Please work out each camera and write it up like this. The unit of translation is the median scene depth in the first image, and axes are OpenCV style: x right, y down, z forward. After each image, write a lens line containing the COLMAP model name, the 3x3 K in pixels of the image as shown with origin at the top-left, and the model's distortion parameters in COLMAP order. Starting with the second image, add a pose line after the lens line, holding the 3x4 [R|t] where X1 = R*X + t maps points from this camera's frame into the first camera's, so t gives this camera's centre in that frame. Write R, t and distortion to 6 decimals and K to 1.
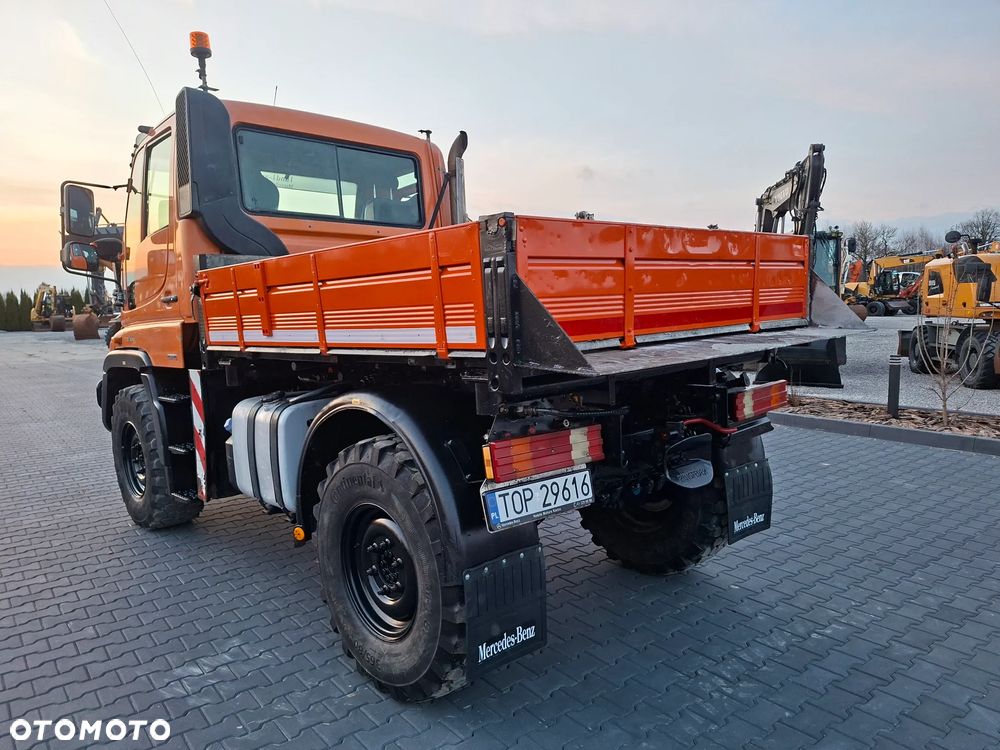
lens RADIAL K [[683.5, 0, 501.7], [0, 683.5, 377.3], [0, 0, 1]] dist [0.083106, -0.092587]
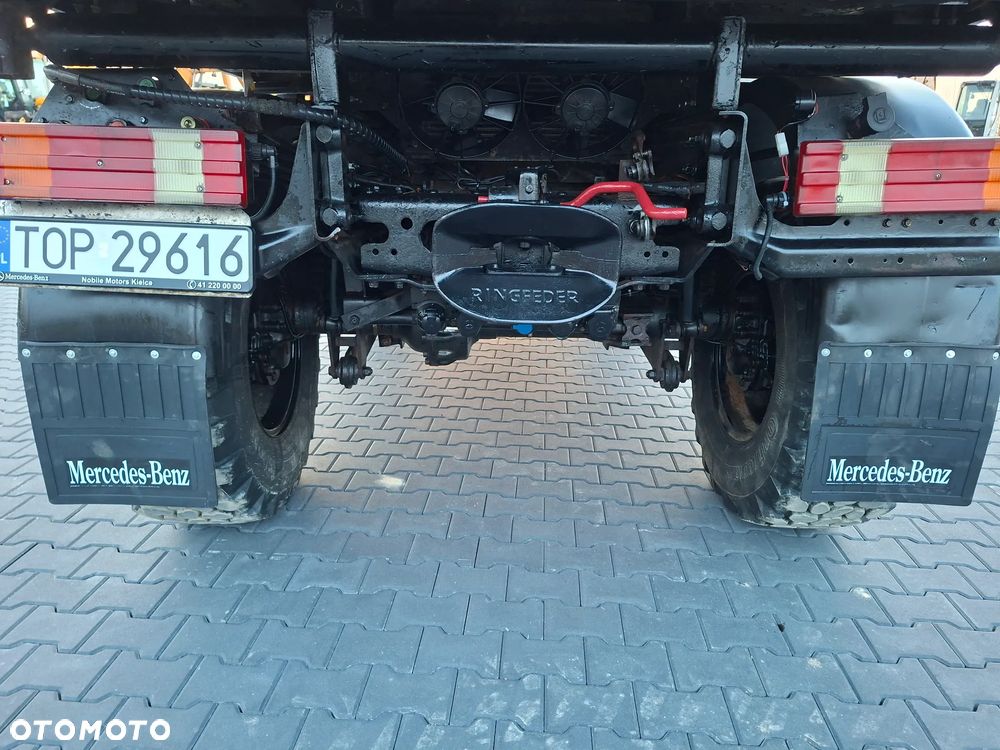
lens RADIAL K [[687.8, 0, 525.4], [0, 687.8, 375.9], [0, 0, 1]] dist [0.060558, -0.051750]
pose [[0.743432, 0.231834, -0.627345, 0.445187], [-0.105087, 0.966840, 0.232760, 0.067299], [0.660504, -0.107116, 0.743143, 0.507916]]
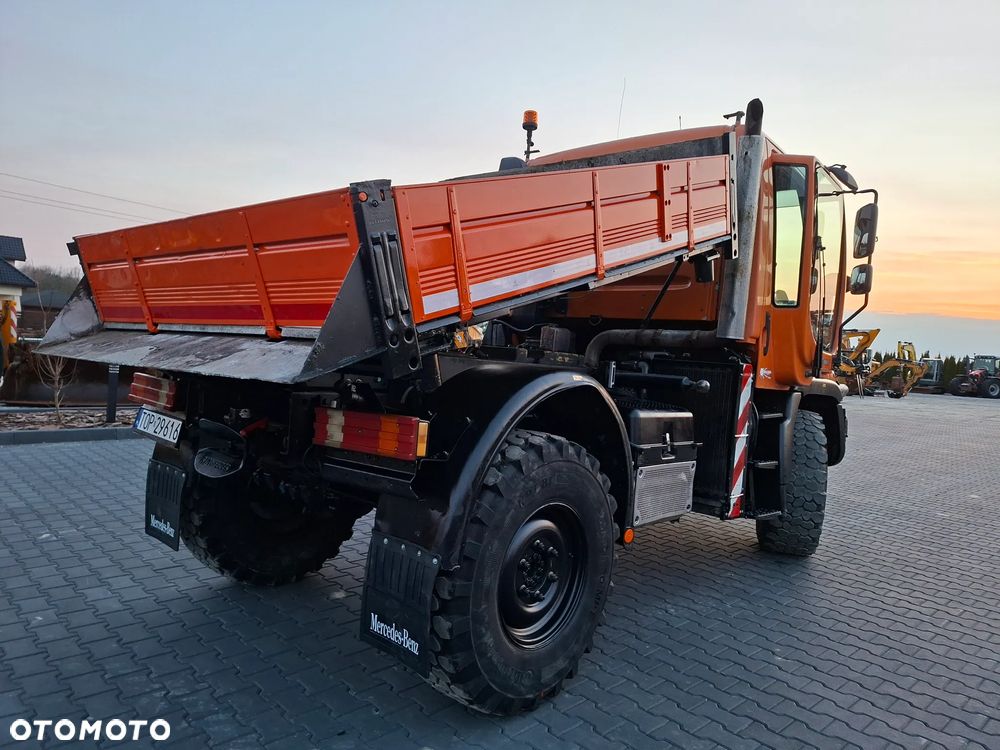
lens RADIAL K [[683.5, 0, 501.7], [0, 683.5, 377.3], [0, 0, 1]] dist [0.083106, -0.092587]
pose [[0.097112, 0.066110, -0.993075, 0.963347], [-0.169529, 0.984309, 0.048948, -0.067088], [0.980729, 0.163601, 0.106796, 0.976032]]
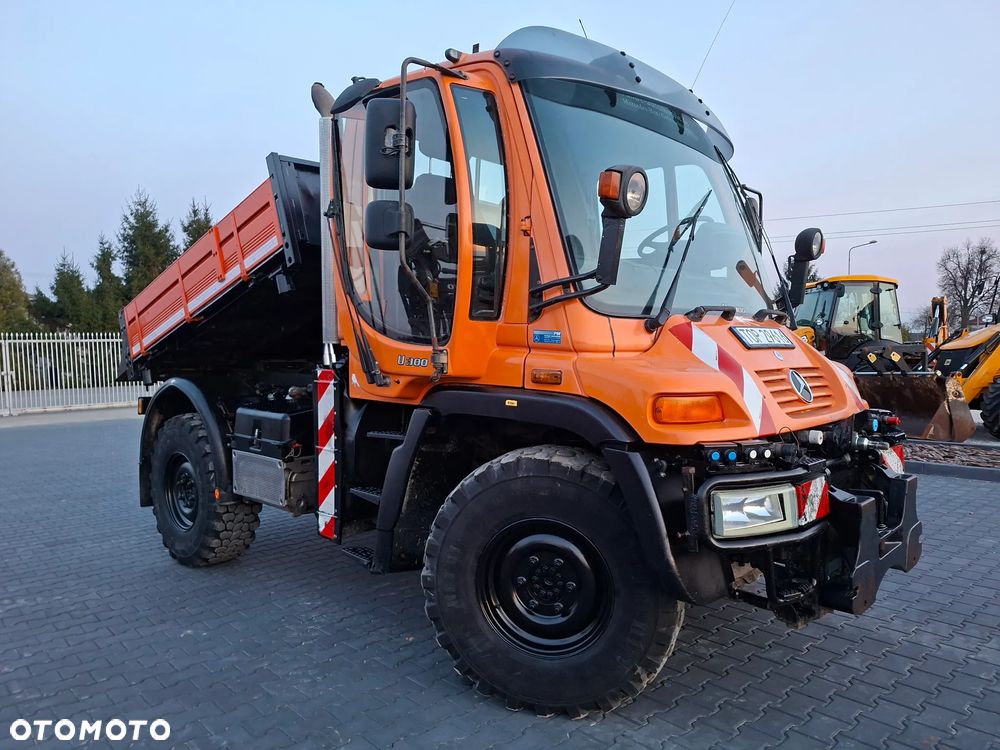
lens RADIAL K [[692.7, 0, 540.7], [0, 692.7, 377.9], [0, 0, 1]] dist [0.059530, -0.054005]
pose [[-0.993861, 0.035720, -0.104710, -0.258019], [0.019839, 0.988644, 0.148961, -0.227187], [0.108842, 0.145970, -0.983283, 2.451172]]
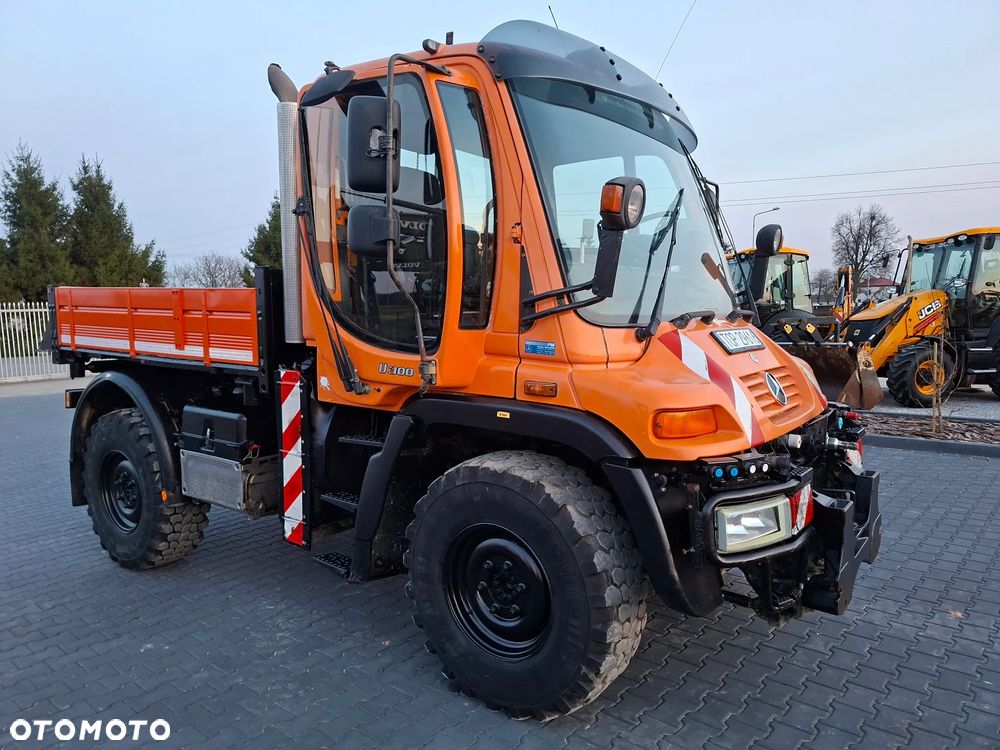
lens RADIAL K [[687.8, 0, 525.4], [0, 687.8, 375.9], [0, 0, 1]] dist [0.060558, -0.051750]
pose [[-0.977516, 0.053882, -0.203860, -0.180591], [0.011819, 0.979281, 0.202159, -0.276796], [0.210529, 0.195204, -0.957900, 2.414720]]
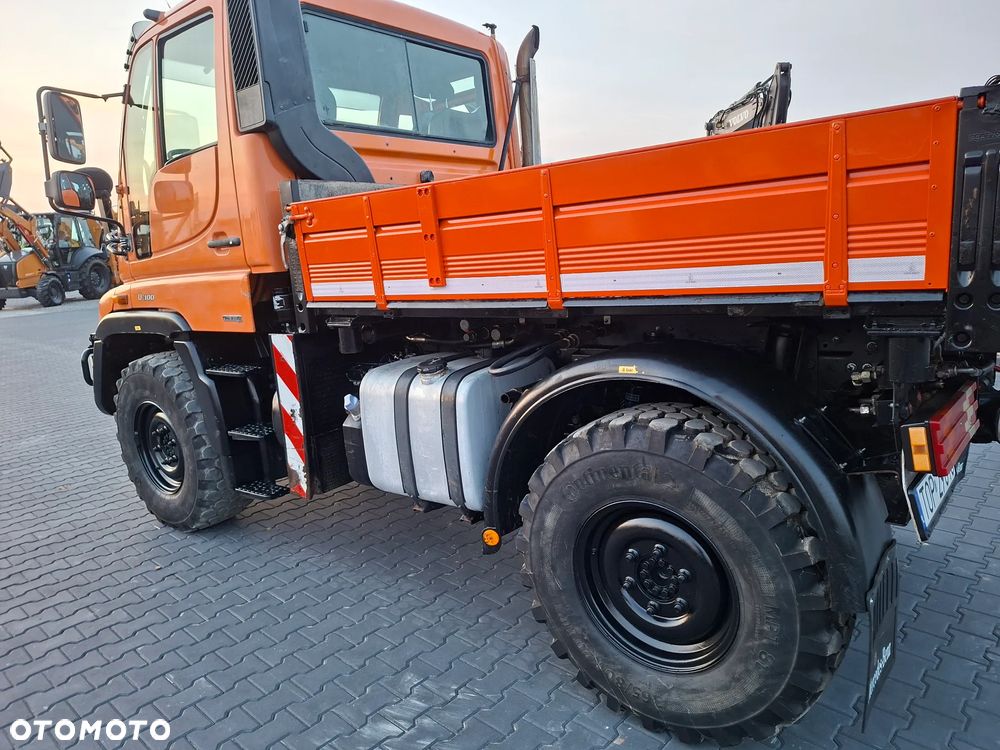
lens RADIAL K [[683.5, 0, 501.7], [0, 683.5, 377.3], [0, 0, 1]] dist [0.083106, -0.092587]
pose [[0.988042, -0.062381, 0.140999, -0.330273], [0.049756, 0.994575, 0.091354, -0.022602], [-0.145933, -0.083246, 0.985786, 0.212383]]
